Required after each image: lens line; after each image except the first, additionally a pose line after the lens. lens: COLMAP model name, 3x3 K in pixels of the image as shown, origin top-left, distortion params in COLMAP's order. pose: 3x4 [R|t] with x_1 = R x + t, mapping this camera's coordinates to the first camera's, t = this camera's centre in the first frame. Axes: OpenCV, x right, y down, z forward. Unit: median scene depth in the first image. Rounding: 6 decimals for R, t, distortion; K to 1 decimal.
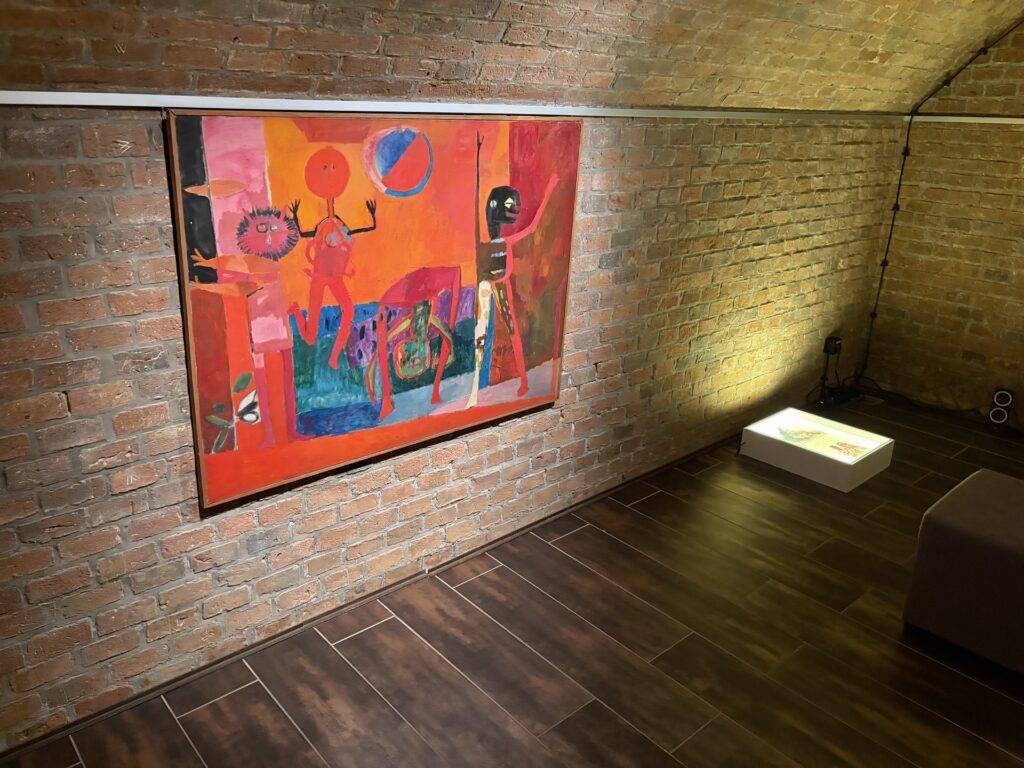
lens RADIAL K [[770.5, 0, 494.9], [0, 770.5, 380.0], [0, 0, 1]] dist [0.060739, -0.073925]
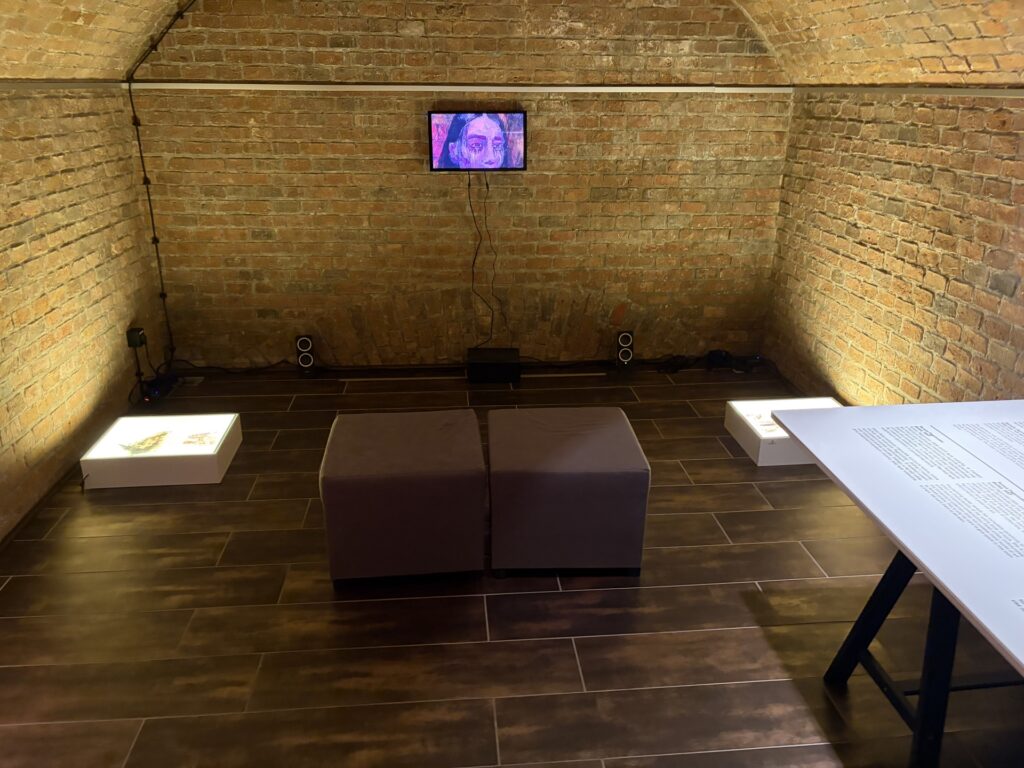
lens RADIAL K [[770.5, 0, 494.9], [0, 770.5, 380.0], [0, 0, 1]] dist [0.060739, -0.073925]
pose [[0.574439, -0.307017, 0.758789, -0.036887], [0.273374, 0.945726, 0.175697, -0.045786], [-0.771548, 0.106506, 0.627193, 0.111087]]
